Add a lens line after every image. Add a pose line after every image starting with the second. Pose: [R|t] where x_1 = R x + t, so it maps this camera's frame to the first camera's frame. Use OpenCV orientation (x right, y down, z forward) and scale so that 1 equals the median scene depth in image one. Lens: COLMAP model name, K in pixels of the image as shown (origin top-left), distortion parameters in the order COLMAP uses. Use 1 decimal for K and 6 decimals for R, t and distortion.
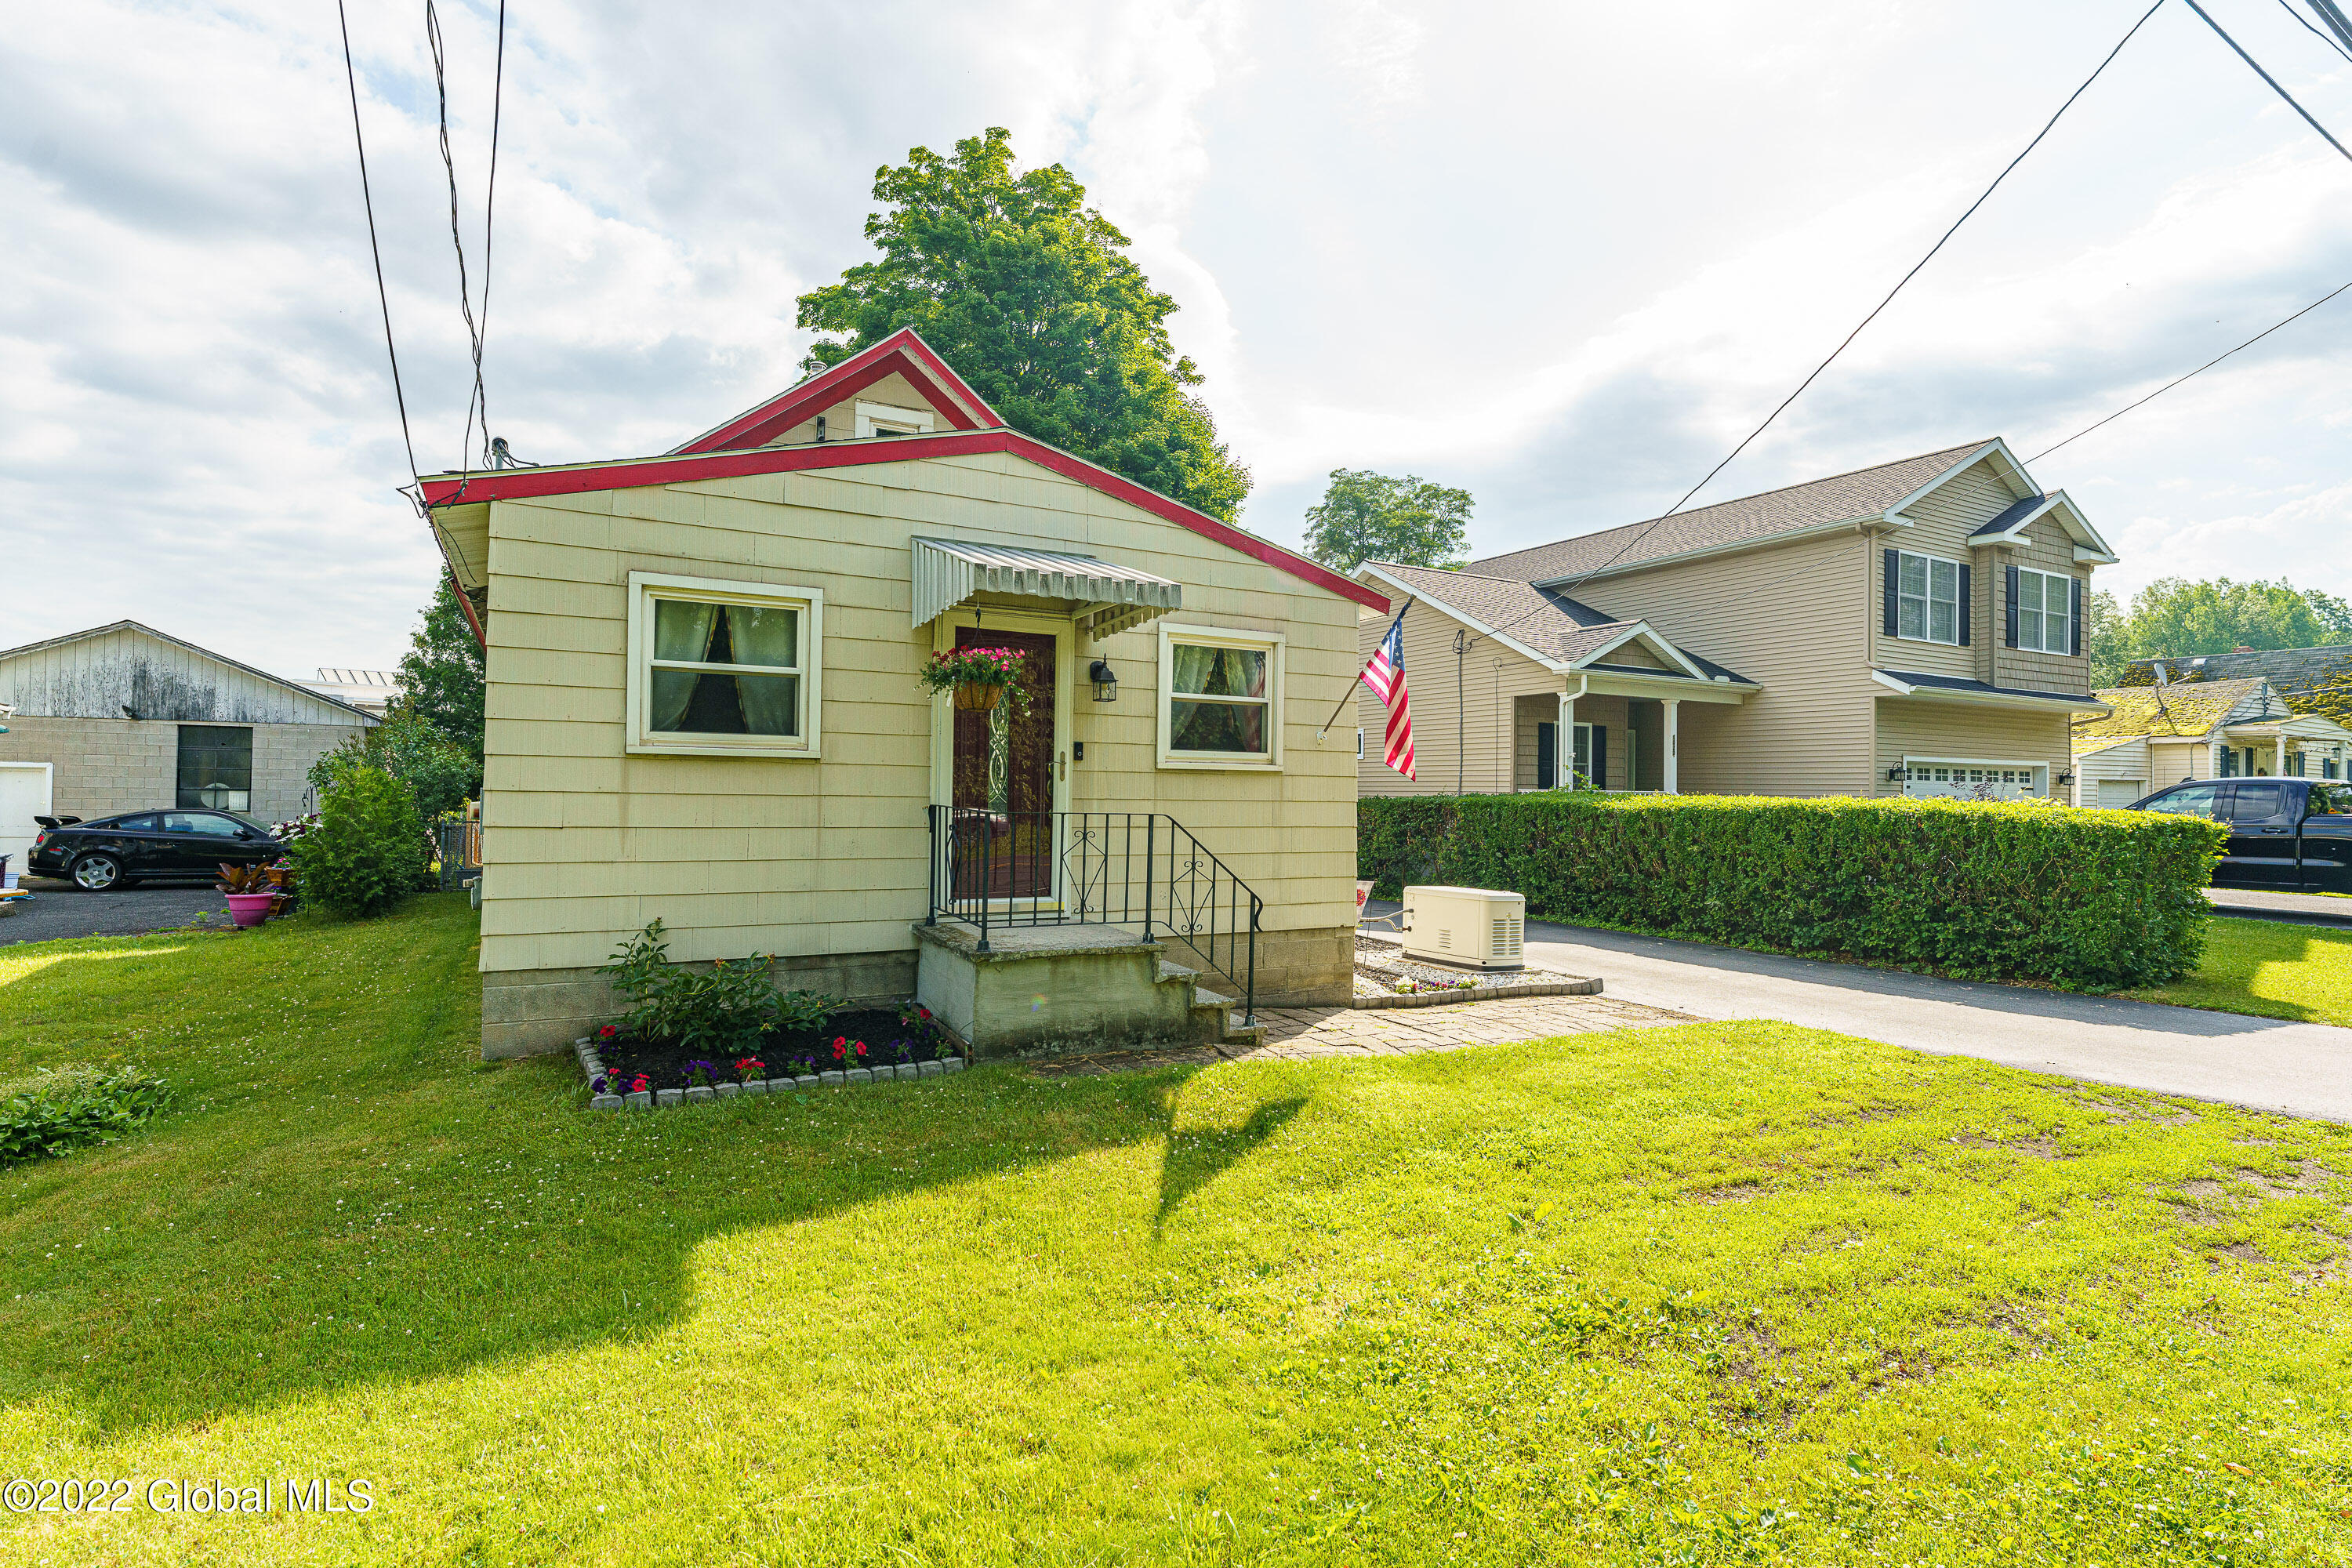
lens RADIAL K [[1148.2, 0, 1168.7], [0, 1148.2, 777.0], [0, 0, 1]] dist [0.001142, 0.000056]
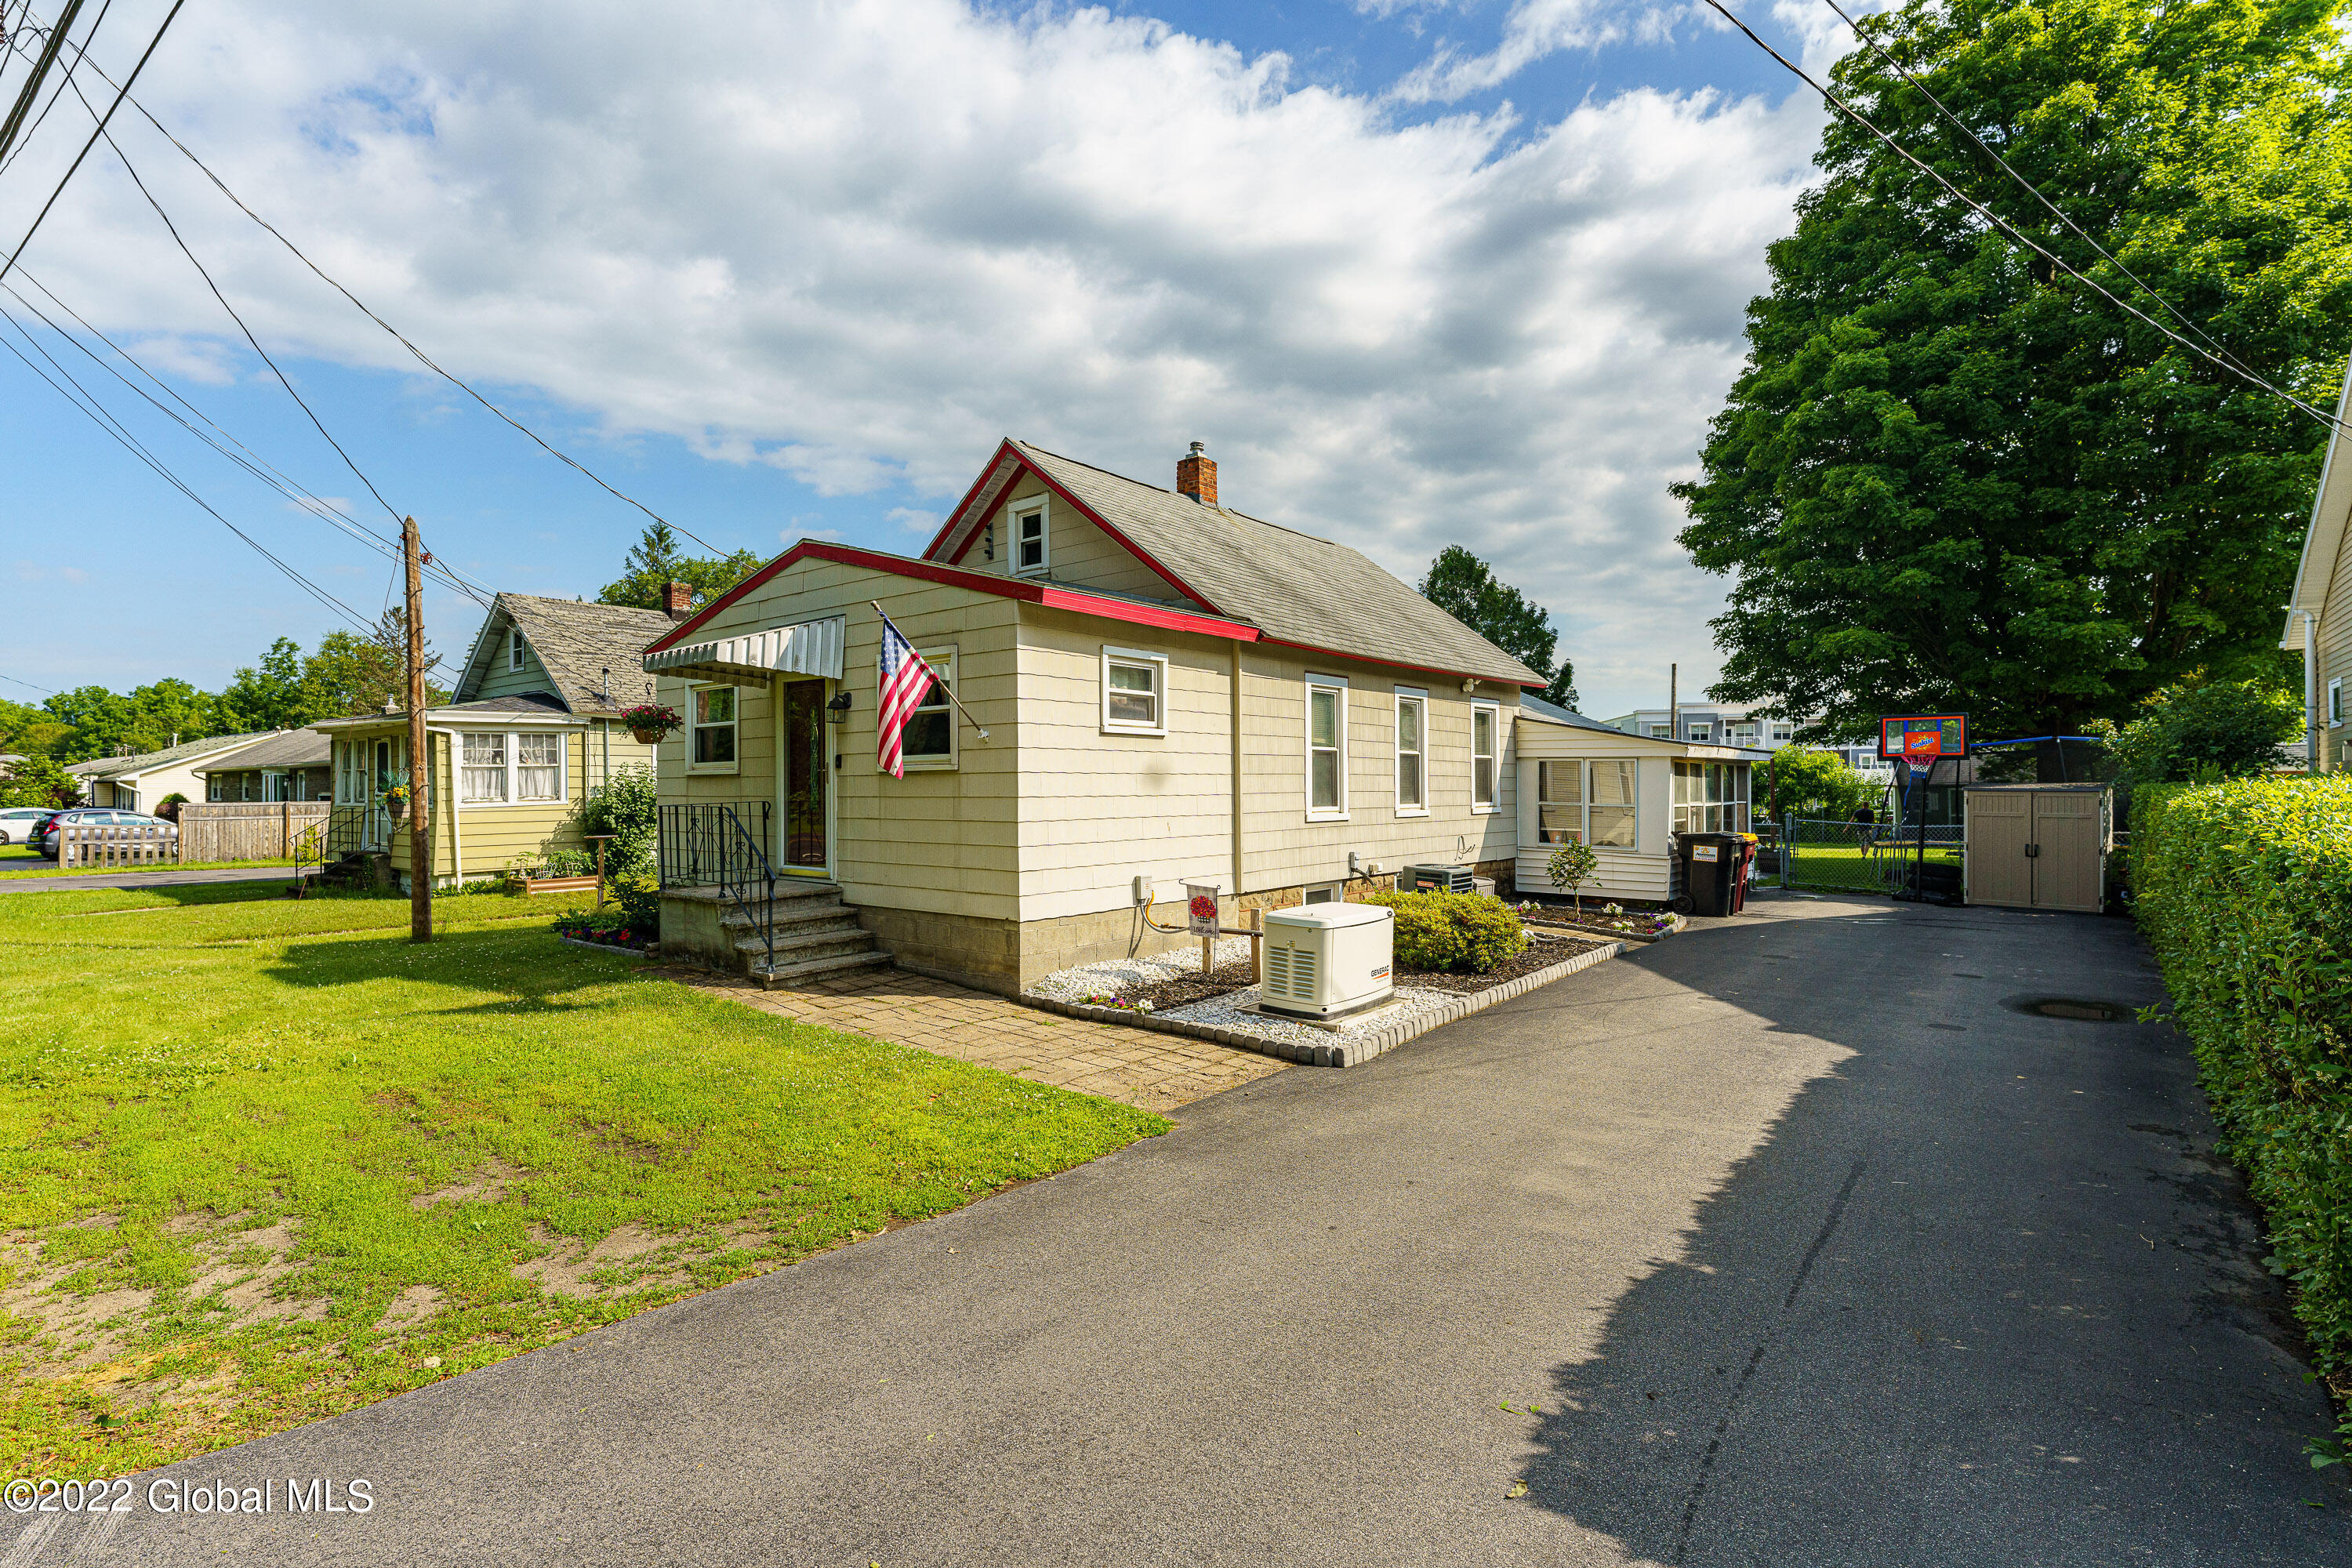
lens RADIAL K [[1111.0, 0, 1176.0], [0, 1111.0, 784.0], [0, 0, 1]] dist [-0.002172, -0.000450]
pose [[0.380374, -0.020292, -0.924610, 1.041164], [0.022167, 0.999672, -0.012820, 0.023995], [0.924567, -0.015619, 0.380699, 0.709122]]
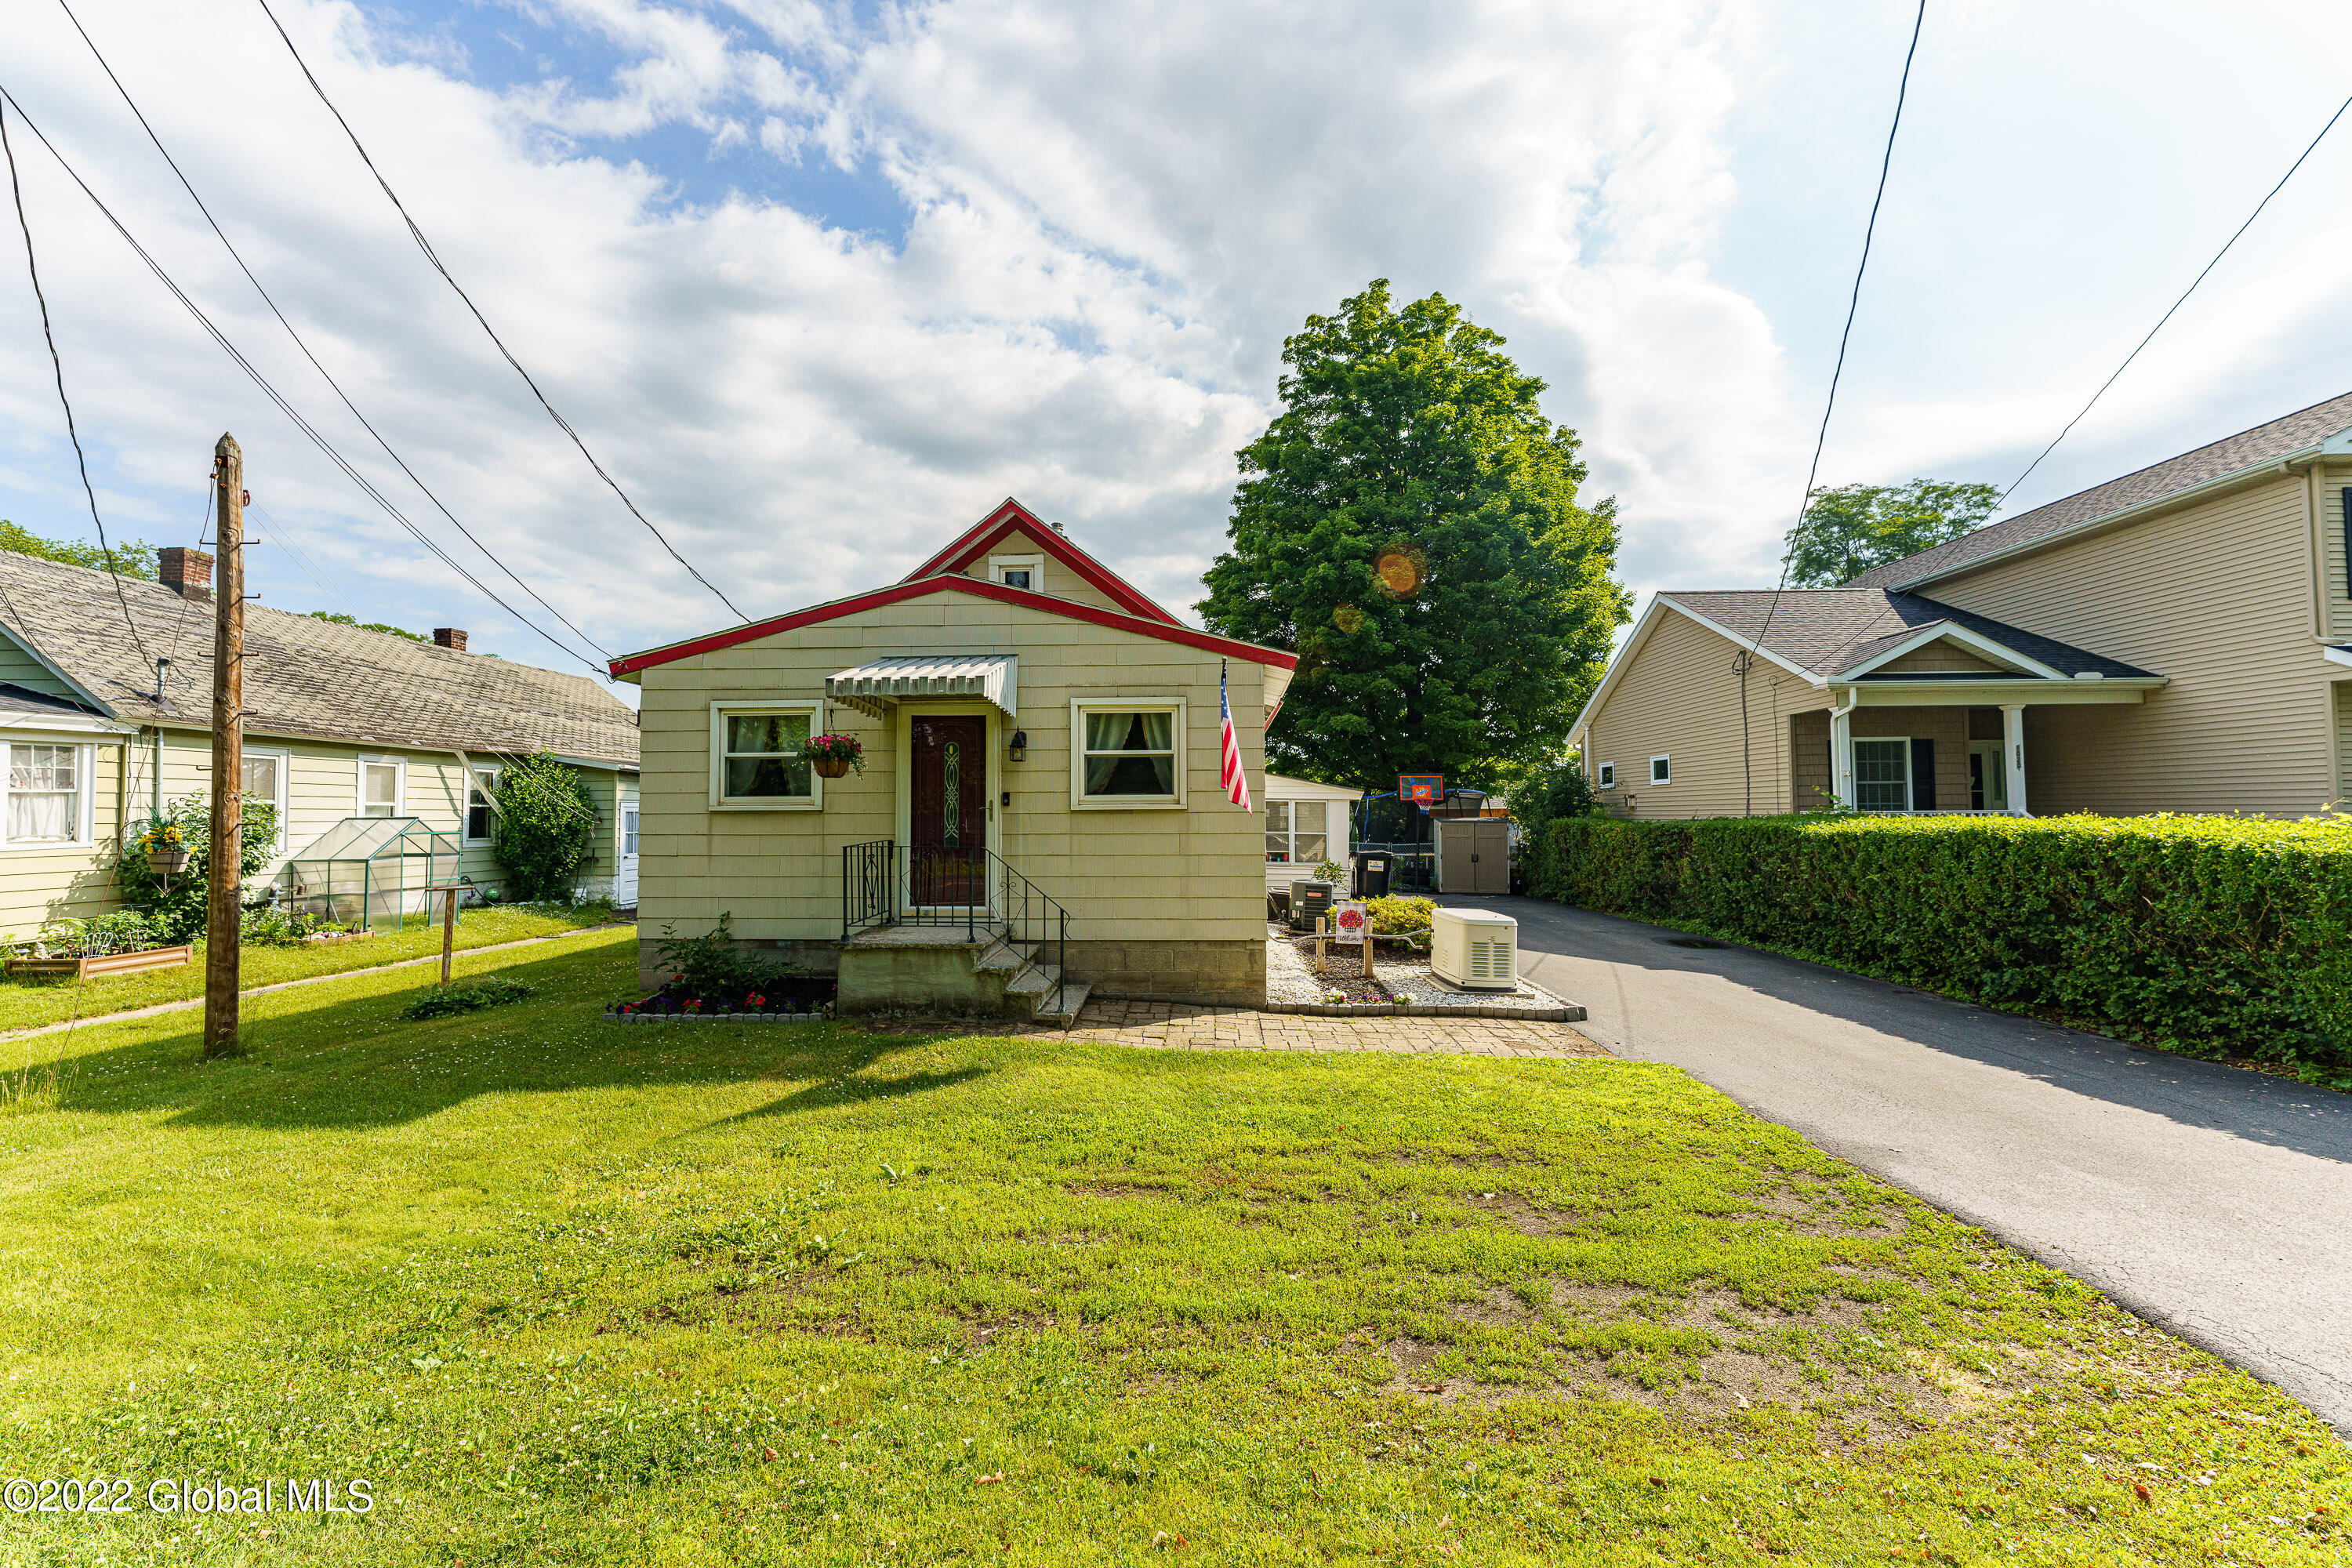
lens RADIAL K [[936.5, 0, 1174.1], [0, 936.5, 777.7], [0, 0, 1]] dist [0.002881, 0.000237]
pose [[0.856035, -0.039048, -0.515441, 0.540211], [0.023678, 0.999058, -0.036361, -0.002401], [0.516376, 0.018922, 0.856153, 0.126675]]
